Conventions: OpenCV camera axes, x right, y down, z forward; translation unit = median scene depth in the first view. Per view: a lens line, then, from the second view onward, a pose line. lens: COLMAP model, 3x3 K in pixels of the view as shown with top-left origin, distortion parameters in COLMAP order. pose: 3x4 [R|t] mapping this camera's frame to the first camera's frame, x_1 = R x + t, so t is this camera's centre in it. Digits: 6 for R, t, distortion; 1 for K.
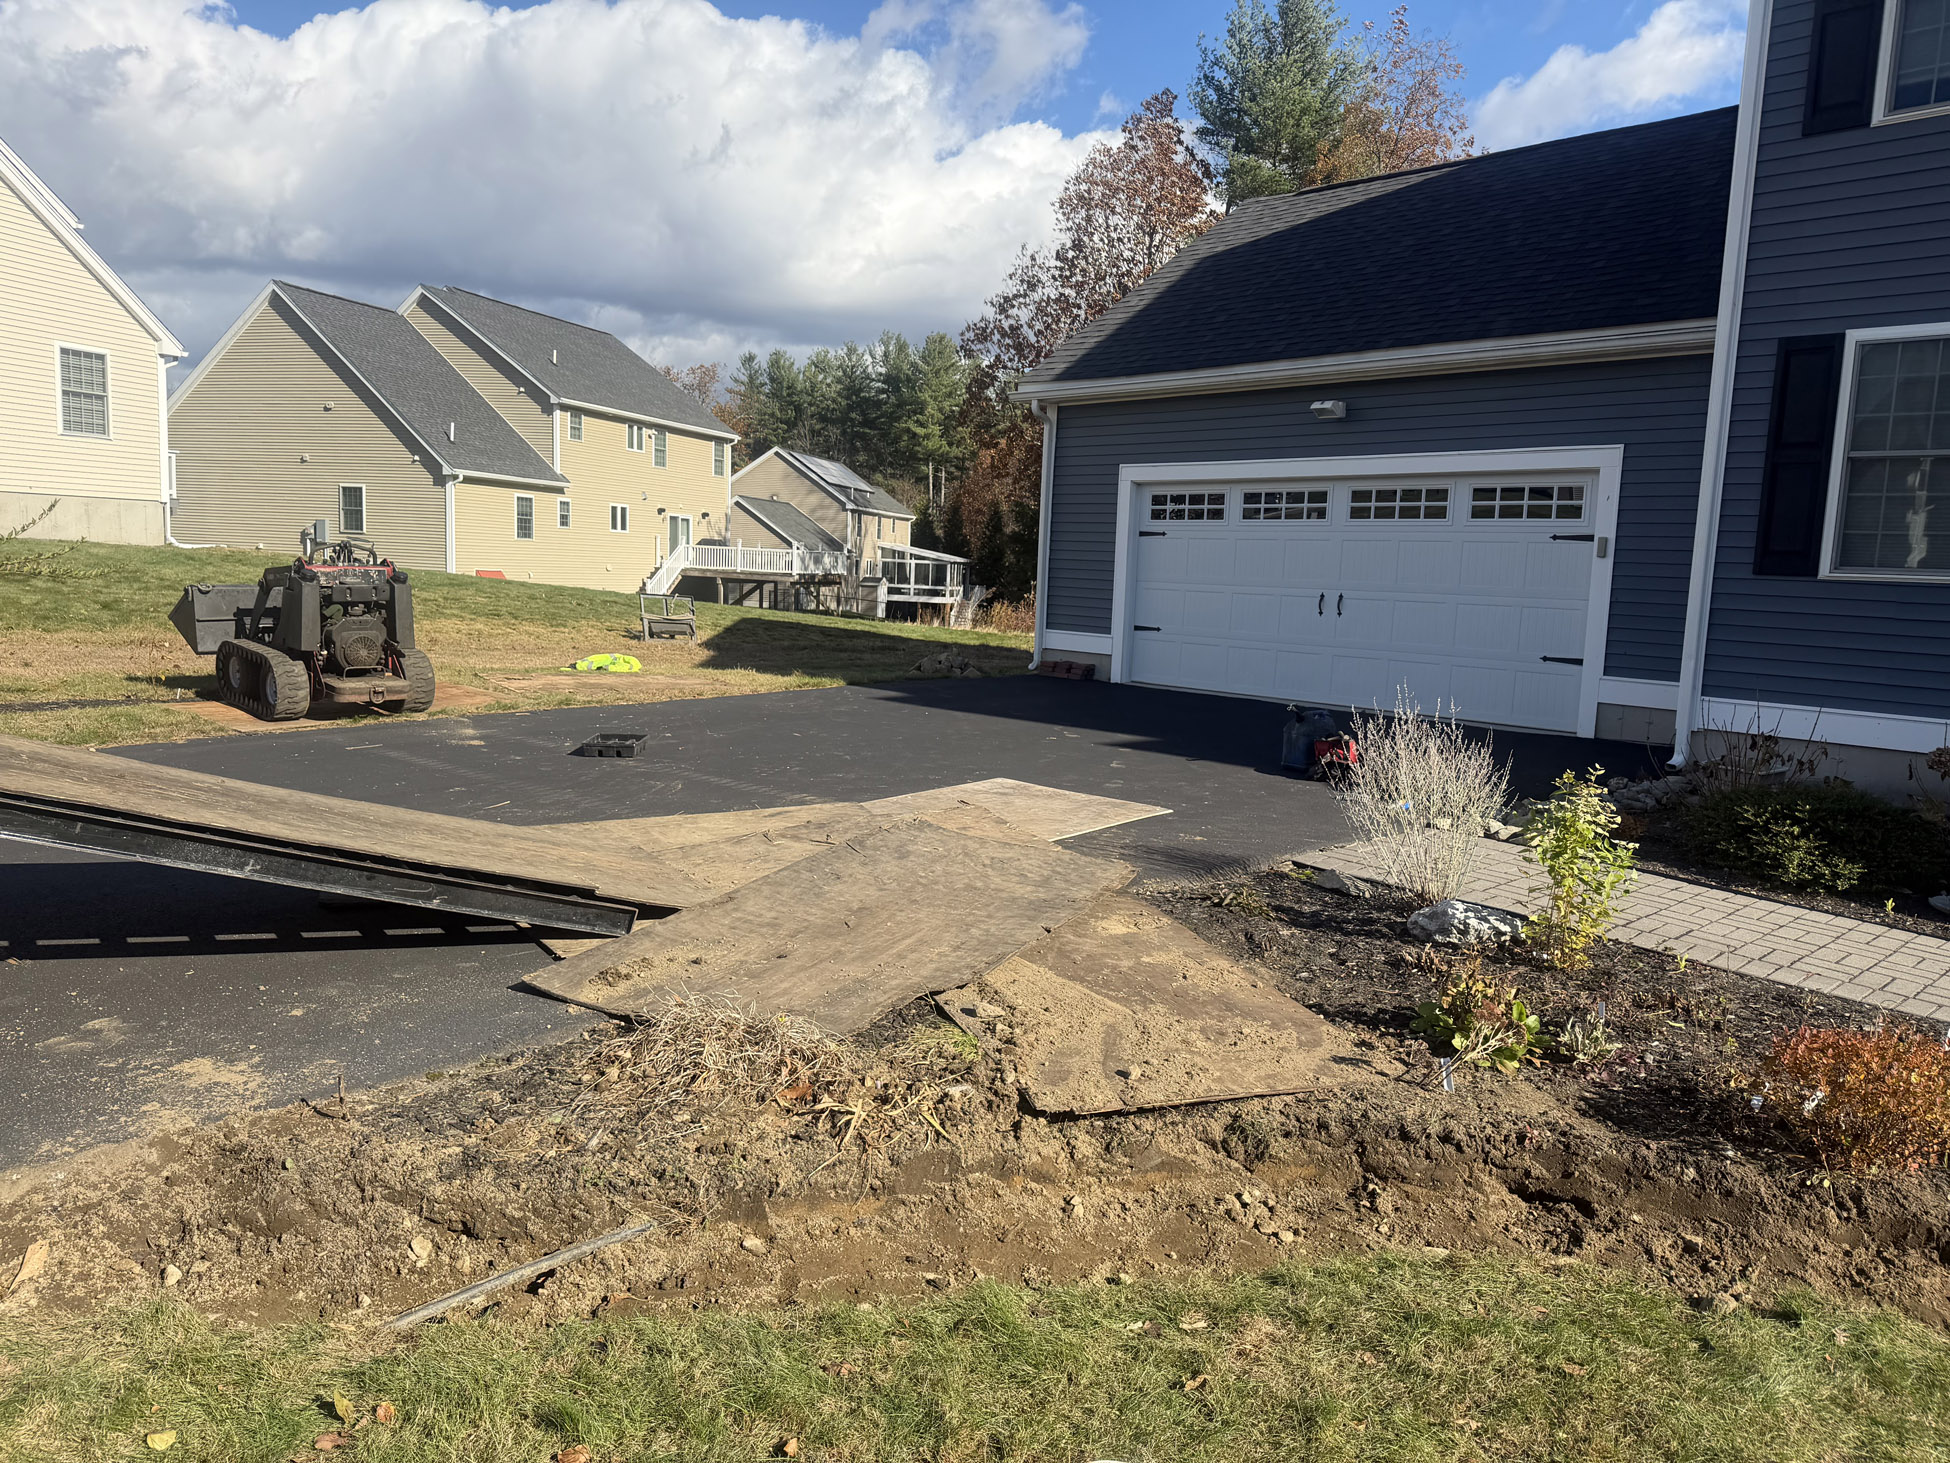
lens RADIAL K [[1390.3, 0, 979.2], [0, 1390.3, 727.2], [0, 0, 1]] dist [0.021244, -0.020100]
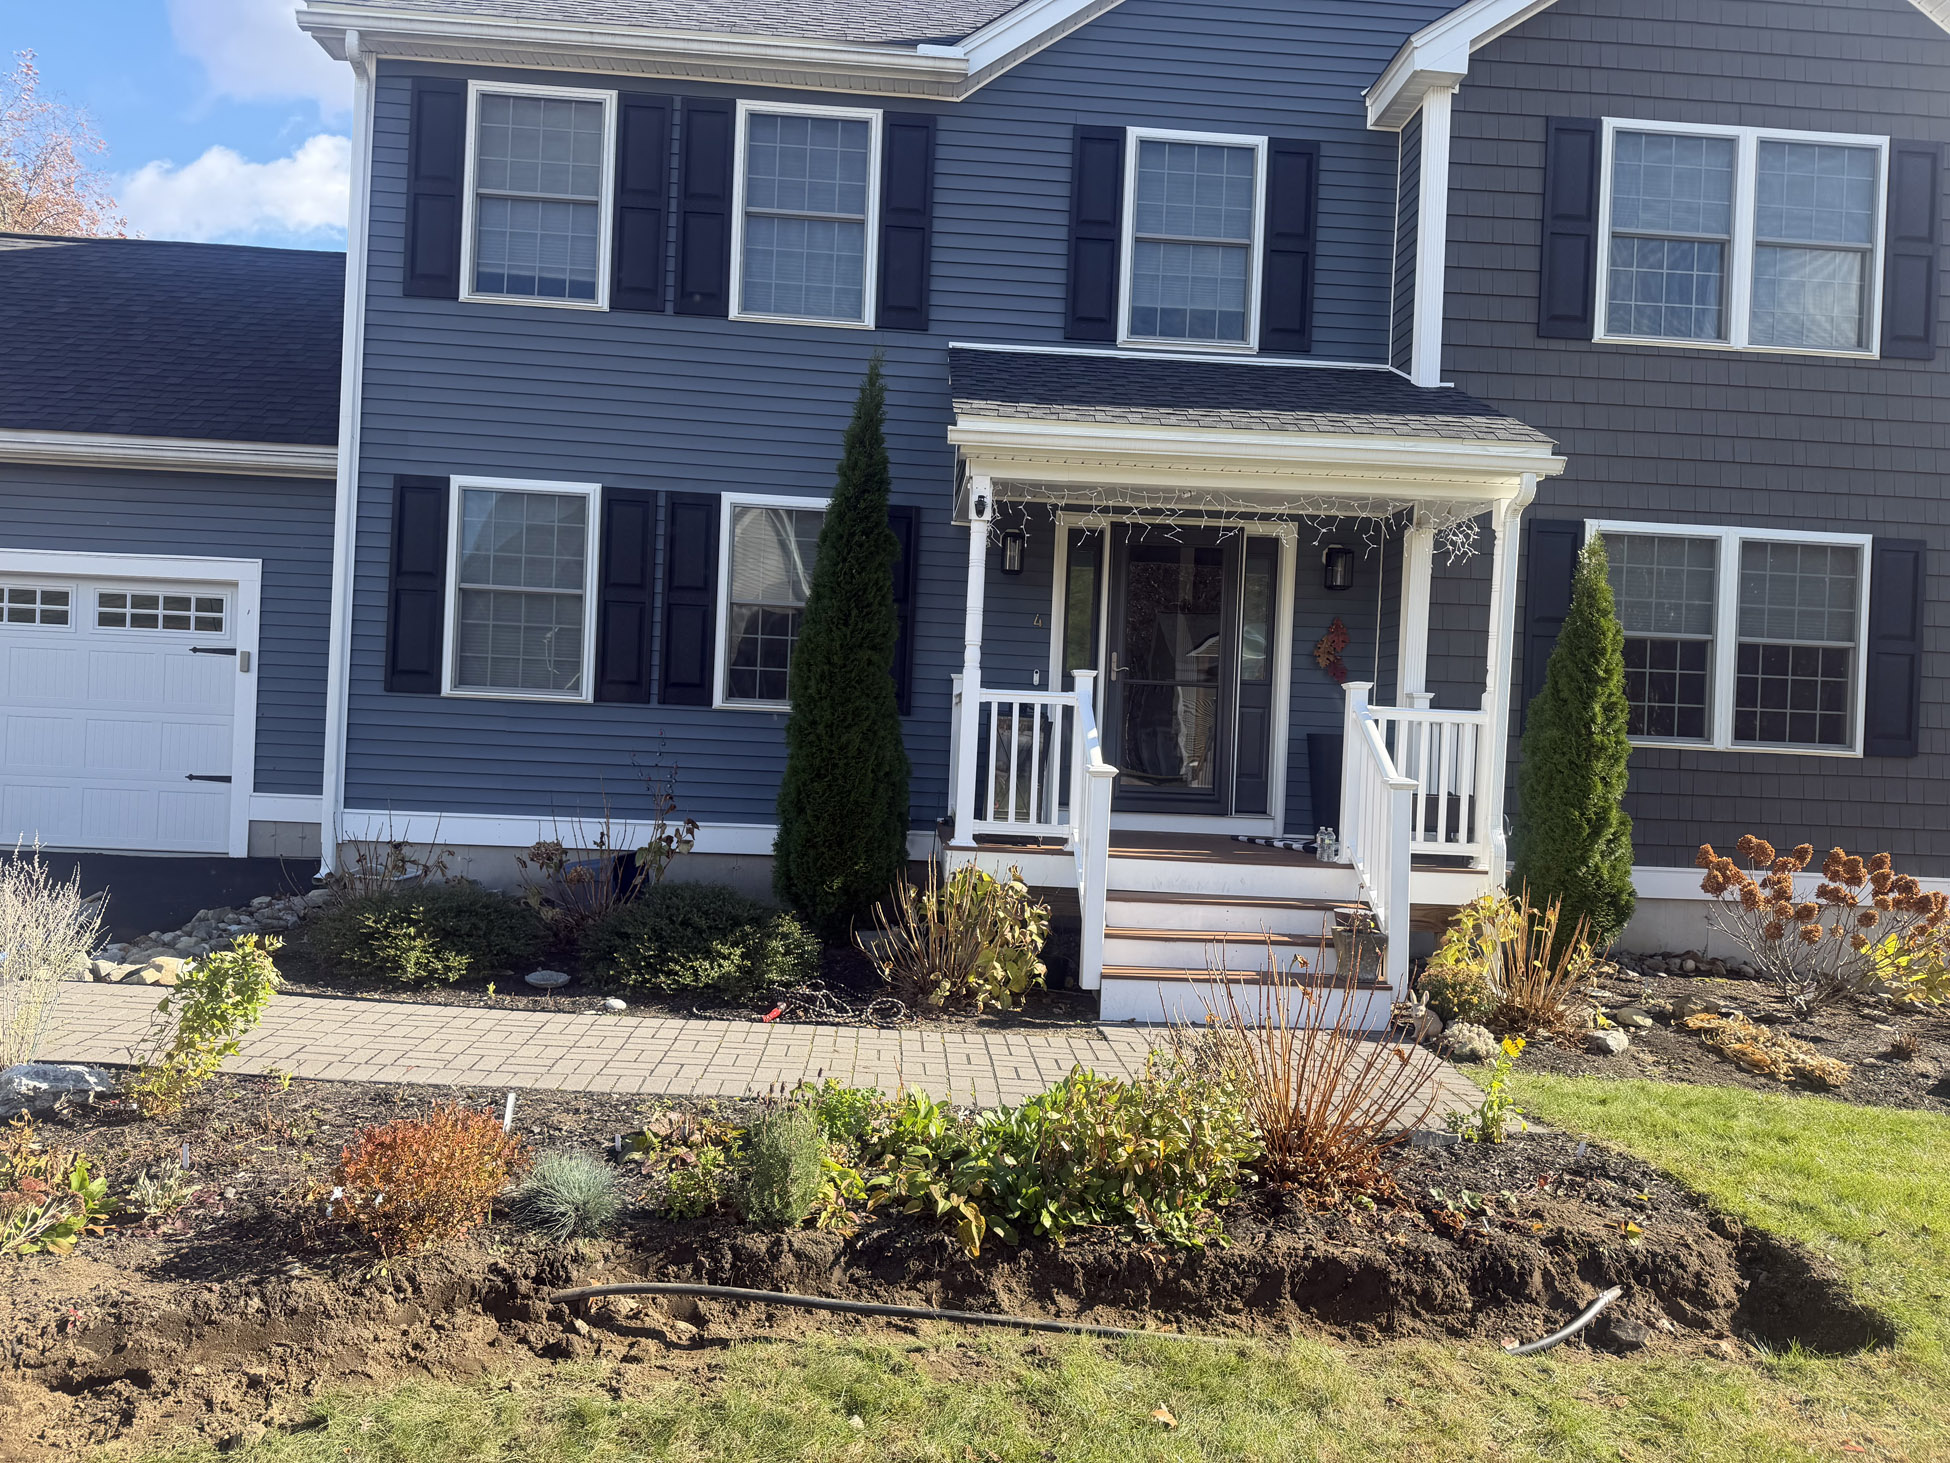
lens RADIAL K [[1390.3, 0, 979.2], [0, 1390.3, 727.2], [0, 0, 1]] dist [0.021244, -0.020100]
pose [[0.644389, -0.012128, 0.764602, 0.036169], [0.072671, 0.996320, -0.045442, -0.001394], [-0.761237, 0.084846, 0.642899, -0.022363]]
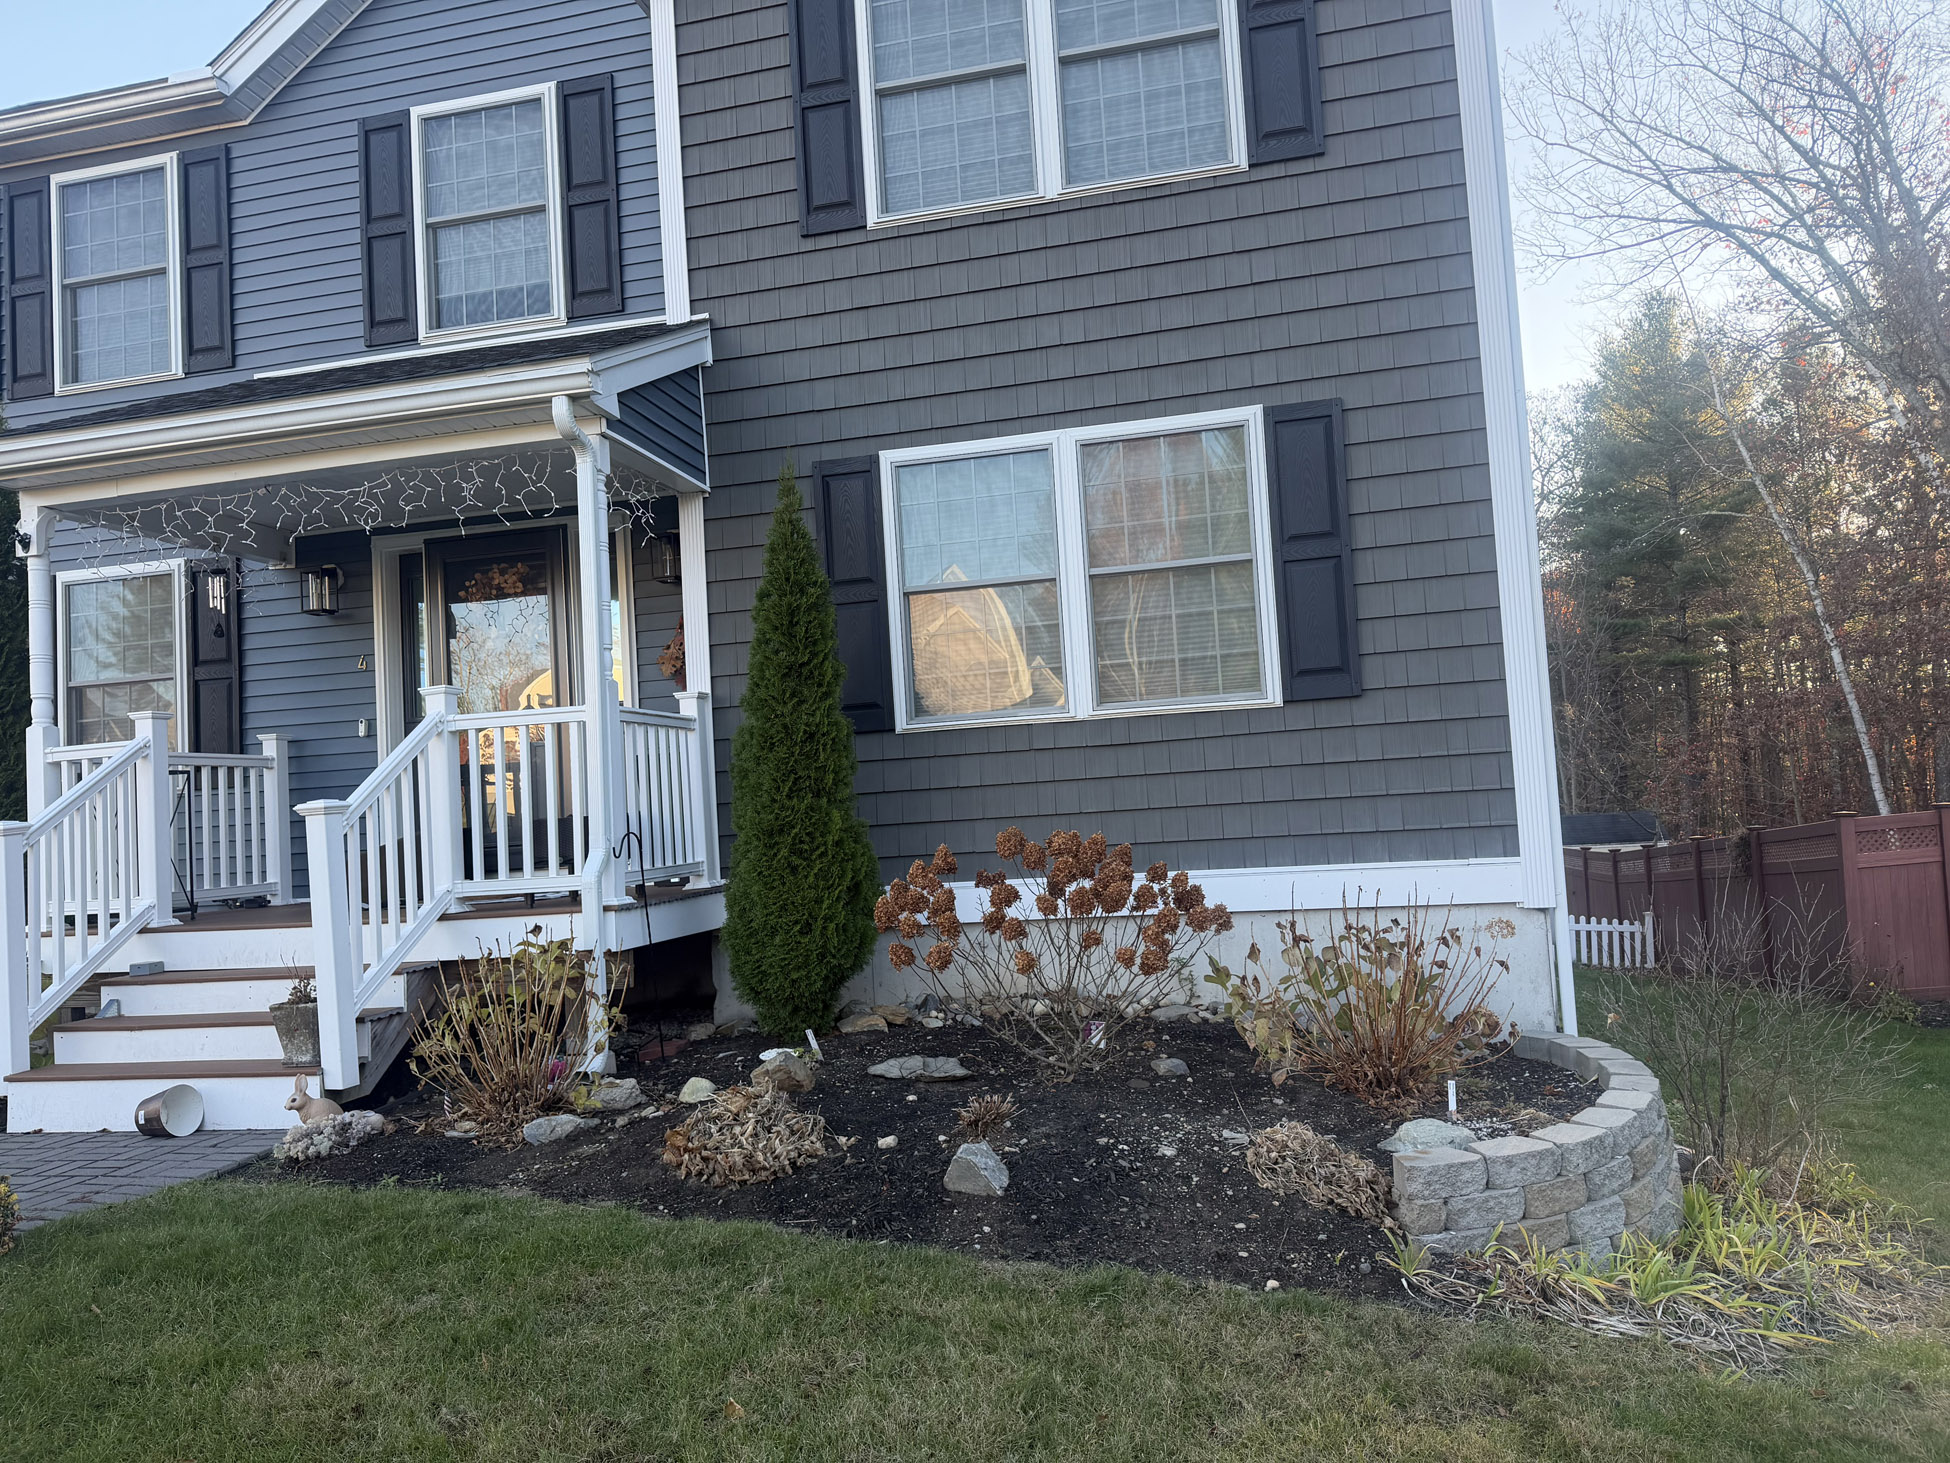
lens RADIAL K [[1369.6, 0, 983.6], [0, 1369.6, 737.3], [0, 0, 1]] dist [0.081477, -0.121357]
pose [[0.823300, -0.056725, 0.564765, 0.729570], [0.157673, 0.978690, -0.131552, 0.116211], [-0.545267, 0.197355, 0.814699, -0.384174]]
